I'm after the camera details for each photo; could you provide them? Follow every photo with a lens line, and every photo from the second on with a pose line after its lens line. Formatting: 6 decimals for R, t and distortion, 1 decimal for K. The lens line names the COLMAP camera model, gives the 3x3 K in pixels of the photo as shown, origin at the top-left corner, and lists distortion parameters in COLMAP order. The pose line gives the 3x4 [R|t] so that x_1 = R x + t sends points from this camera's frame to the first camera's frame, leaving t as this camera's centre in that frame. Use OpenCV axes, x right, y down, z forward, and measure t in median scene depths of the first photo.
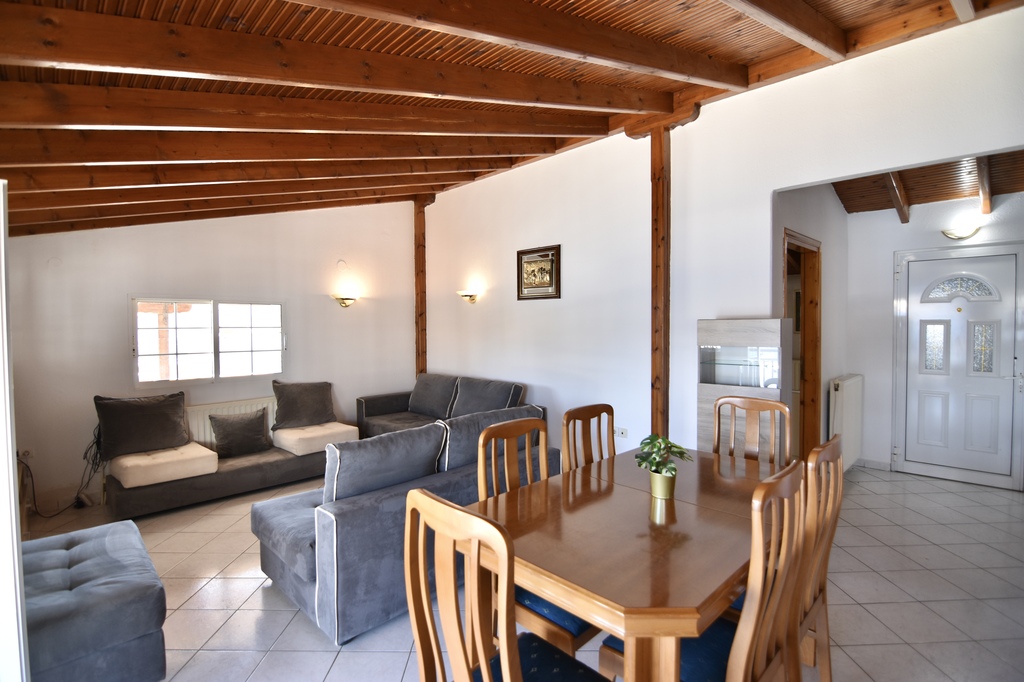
lens RADIAL K [[482.3, 0, 497.5], [0, 482.3, 337.4], [0, 0, 1]] dist [-0.004049, -0.017817]
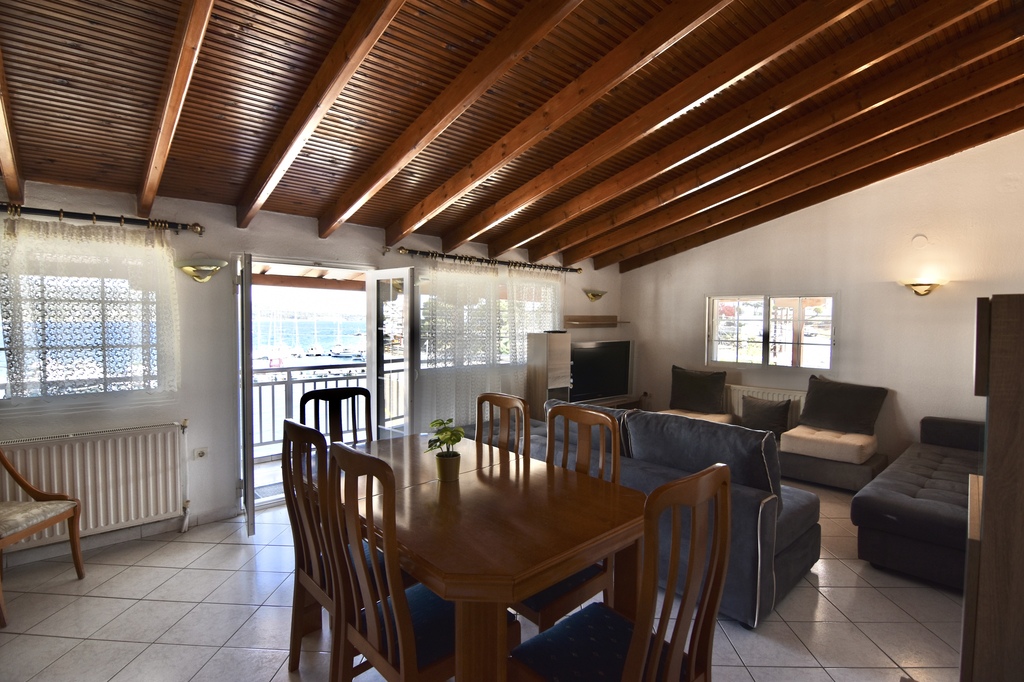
lens RADIAL K [[488.9, 0, 511.0], [0, 488.9, 336.5], [0, 0, 1]] dist [-0.003885, -0.011563]
pose [[-0.012541, 0.041761, -0.999049, 0.552108], [-0.033311, 0.998555, 0.042158, -0.009984], [0.999366, 0.033808, -0.011132, 0.427975]]
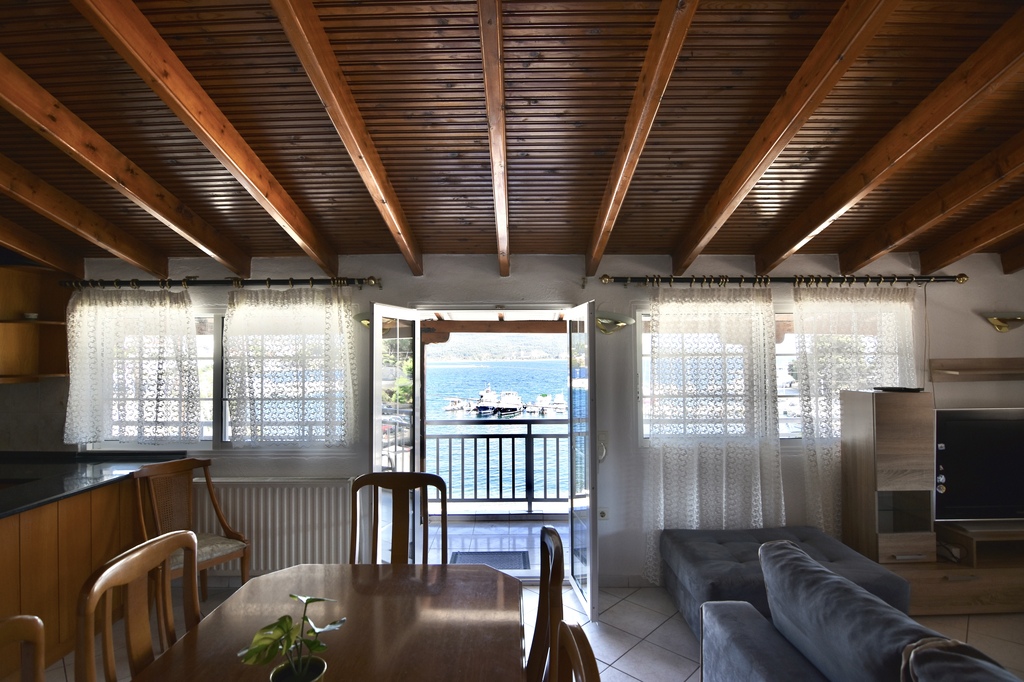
lens RADIAL K [[494.2, 0, 509.7], [0, 494.2, 344.3], [0, 0, 1]] dist [-0.000654, -0.016510]
pose [[-0.680747, -0.007647, -0.732478, 0.232828], [-0.007745, 0.999965, -0.003241, -0.030410], [0.732477, 0.003467, -0.680783, 0.587319]]
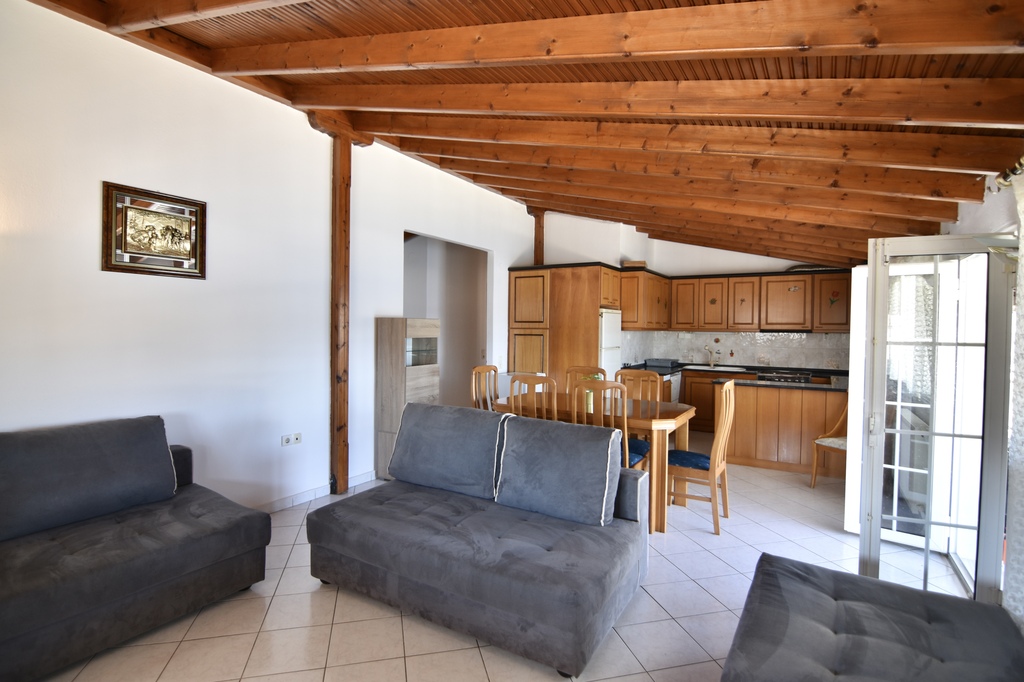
lens RADIAL K [[492.5, 0, 509.8], [0, 492.5, 338.3], [0, 0, 1]] dist [-0.001967, -0.017512]
pose [[-0.259344, -0.015477, 0.965661, -0.643050], [0.014867, 0.999689, 0.020015, -0.005089], [-0.965671, 0.019548, -0.259033, 0.736708]]
